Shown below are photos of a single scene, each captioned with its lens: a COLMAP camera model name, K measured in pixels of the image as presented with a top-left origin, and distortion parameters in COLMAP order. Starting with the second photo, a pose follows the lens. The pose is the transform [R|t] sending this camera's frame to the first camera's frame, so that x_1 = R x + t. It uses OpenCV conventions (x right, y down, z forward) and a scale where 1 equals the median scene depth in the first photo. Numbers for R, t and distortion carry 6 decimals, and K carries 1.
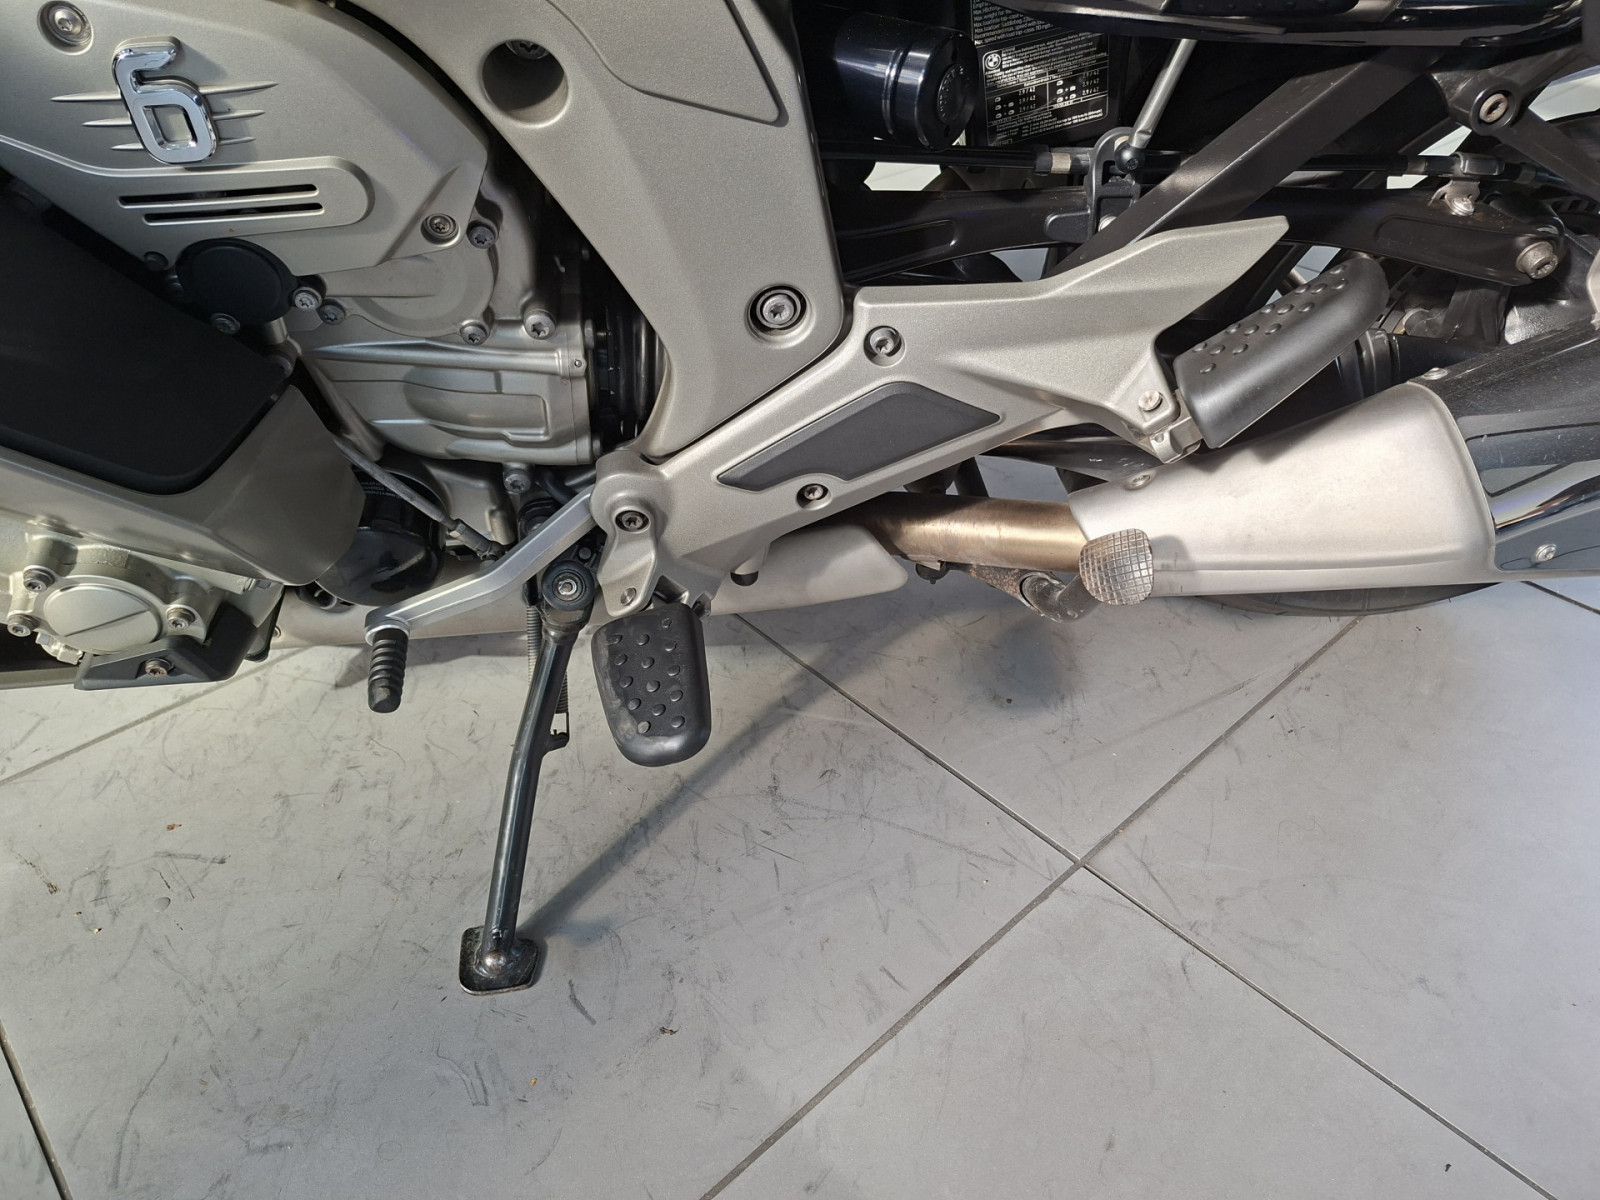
lens RADIAL K [[1104.6, 0, 837.1], [0, 1104.6, 572.6], [0, 0, 1]] dist [0.054099, -0.063207]
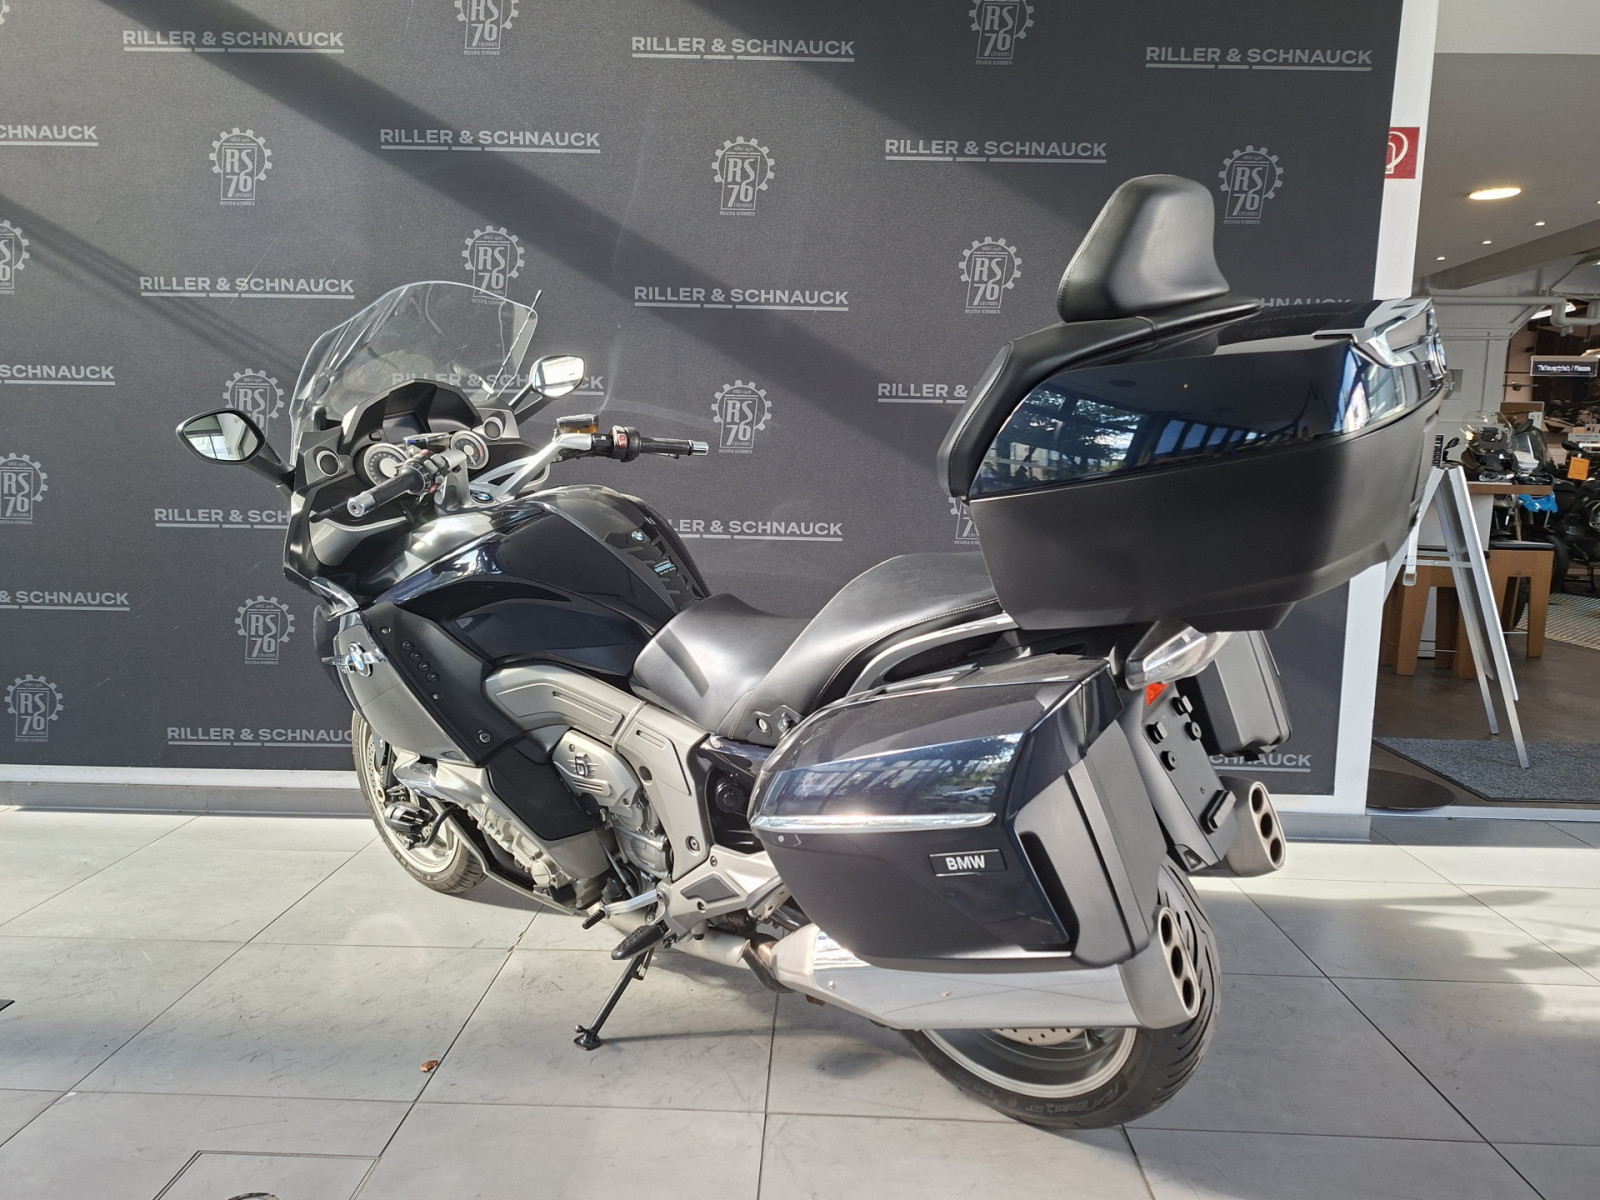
lens RADIAL K [[1147.4, 0, 782.4], [0, 1147.4, 542.8], [0, 0, 1]] dist [0.104068, -0.134275]
pose [[0.722766, 0.079121, -0.686549, 2.022840], [-0.411723, 0.847182, -0.335809, 0.055246], [0.555062, 0.525379, 0.644890, -1.354952]]
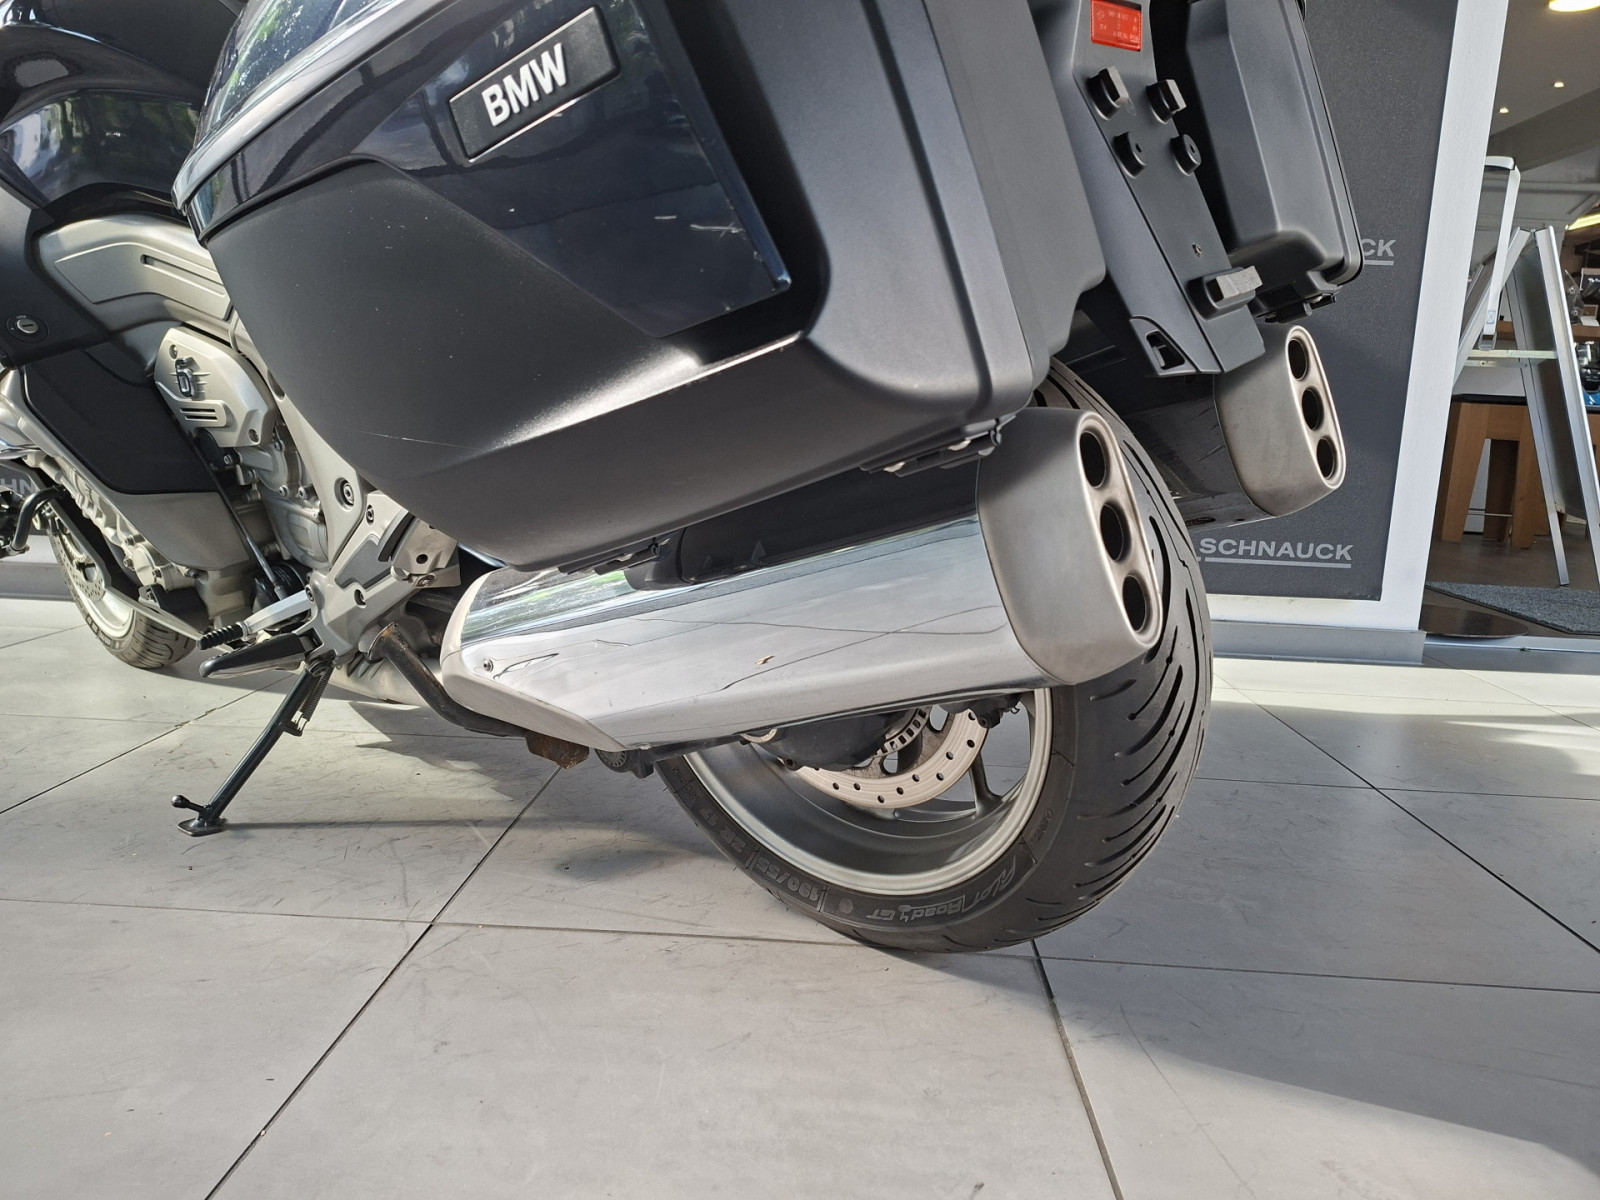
lens RADIAL K [[1104.6, 0, 837.1], [0, 1104.6, 572.6], [0, 0, 1]] dist [0.054099, -0.063207]
pose [[0.726762, 0.130921, -0.674298, 1.592694], [-0.433484, 0.848913, -0.302387, 0.098386], [0.532831, 0.512060, 0.673710, 0.107601]]
